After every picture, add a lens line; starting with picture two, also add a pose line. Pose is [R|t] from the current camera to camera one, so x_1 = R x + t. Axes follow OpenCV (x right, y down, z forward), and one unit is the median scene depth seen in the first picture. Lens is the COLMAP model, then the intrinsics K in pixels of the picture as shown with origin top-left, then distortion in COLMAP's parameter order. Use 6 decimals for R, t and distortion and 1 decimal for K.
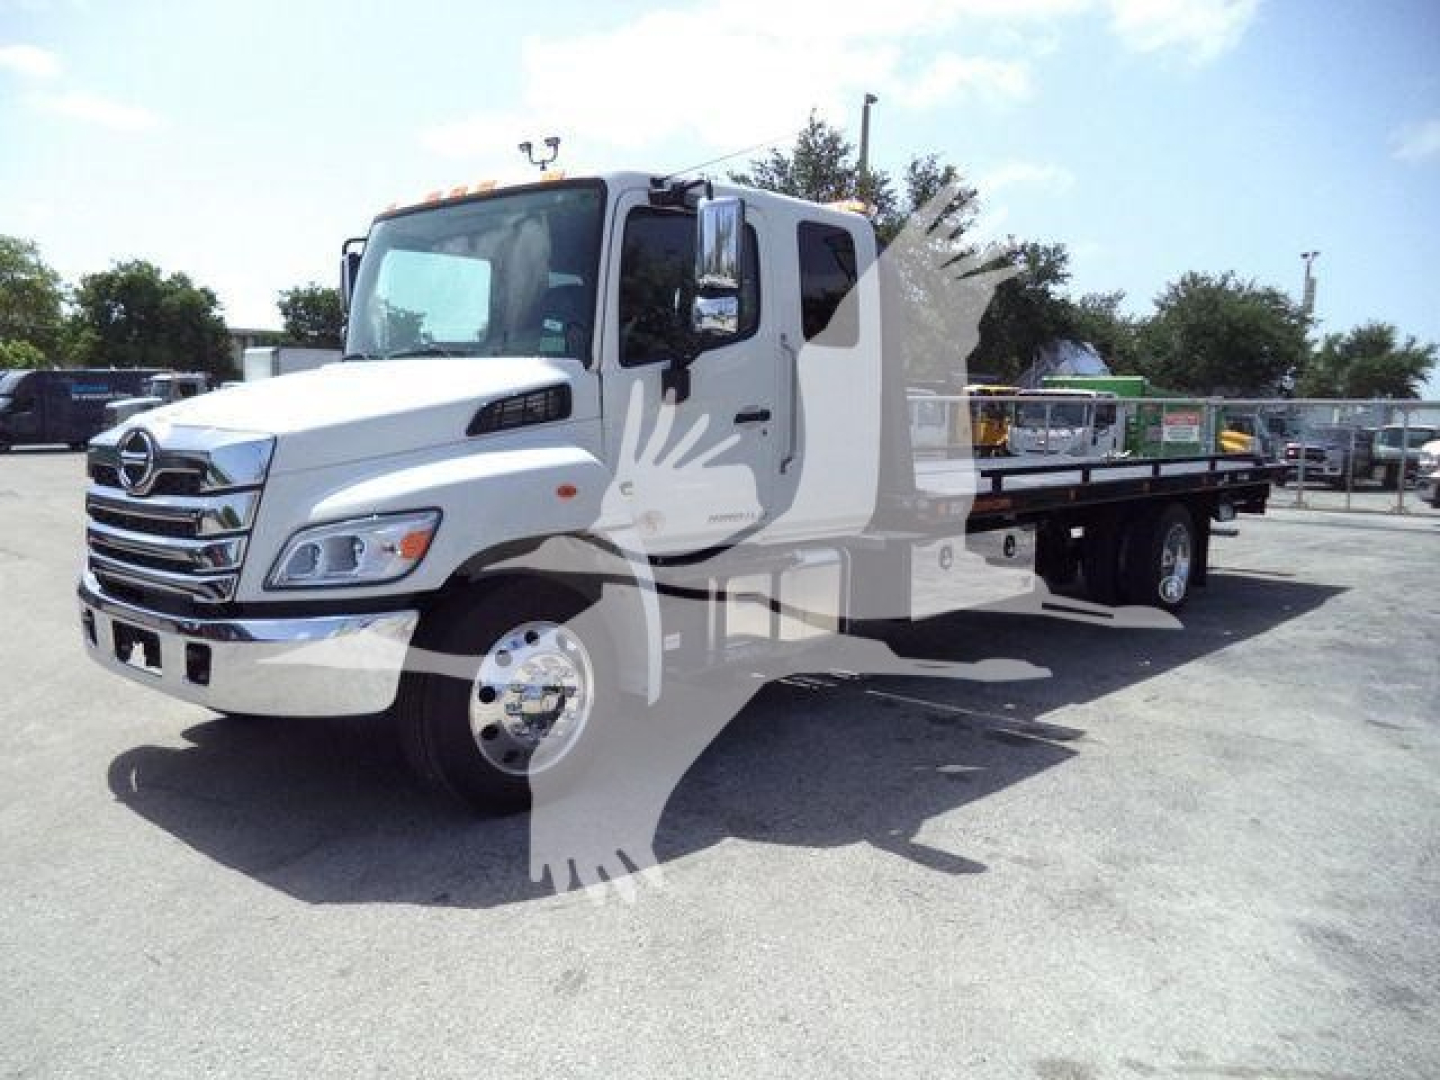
lens RADIAL K [[1170.5, 0, 743.9], [0, 1170.5, 536.3], [0, 0, 1]] dist [-0.017751, -0.016394]
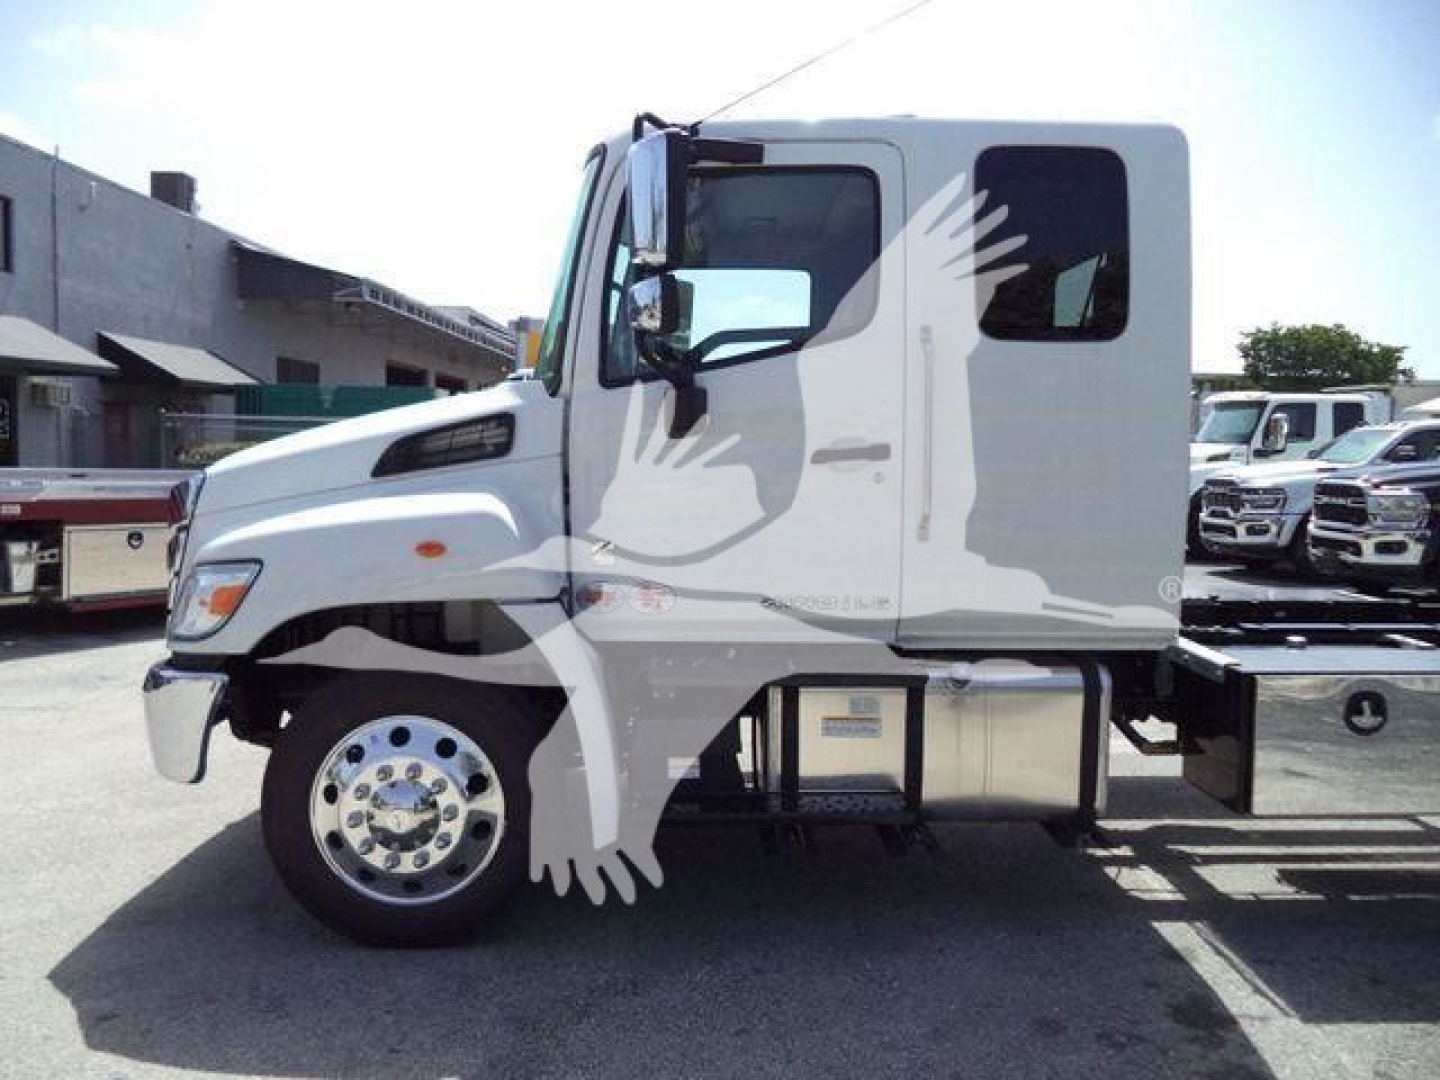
lens RADIAL K [[1197.0, 0, 741.9], [0, 1197.0, 537.6], [0, 0, 1]] dist [-0.024065, 0.003195]
pose [[0.672298, 0.048199, -0.738710, 0.432870], [-0.079100, 0.996842, -0.006947, -0.043870], [0.736042, 0.063102, 0.673988, 0.479393]]
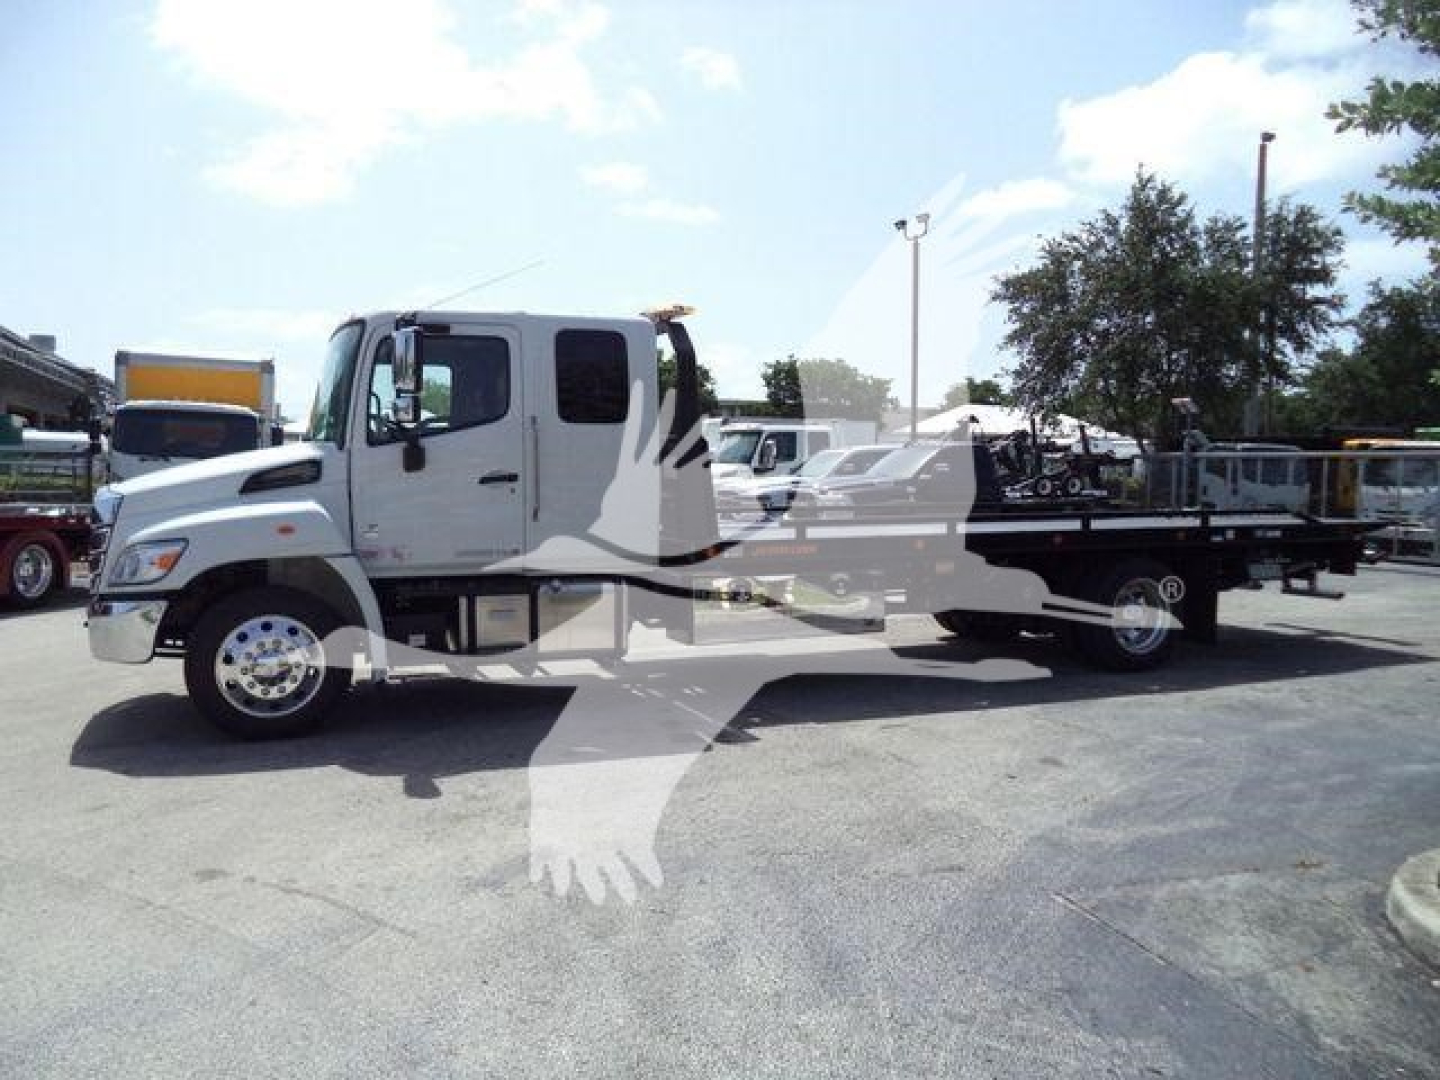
lens RADIAL K [[1207.7, 0, 802.2], [0, 1207.7, 543.0], [0, 0, 1]] dist [-0.006312, -0.000697]
pose [[0.912174, 0.014153, -0.409559, 0.846051], [-0.033341, 0.998653, -0.039748, 0.014563], [0.408445, 0.049912, 0.911417, -0.117138]]
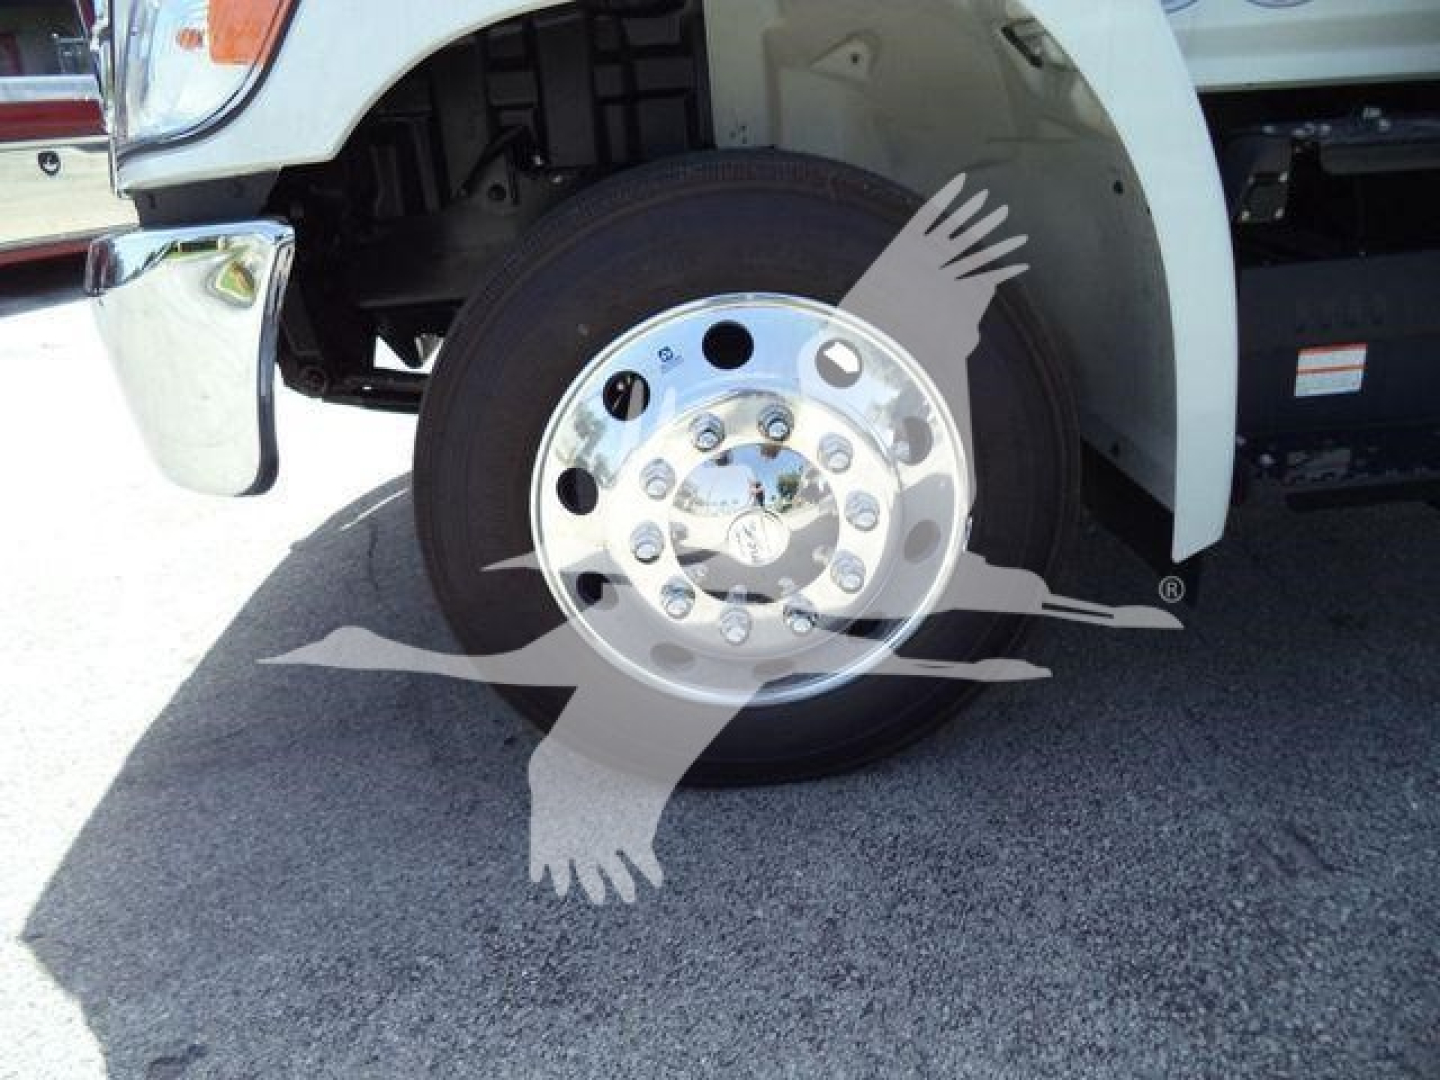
lens RADIAL K [[1170.5, 0, 743.9], [0, 1170.5, 536.3], [0, 0, 1]] dist [-0.017751, -0.016394]
pose [[0.706728, 0.217012, -0.673381, 0.041833], [-0.008841, 0.954429, 0.298306, 0.032932], [0.707430, -0.204868, 0.676440, 0.594839]]
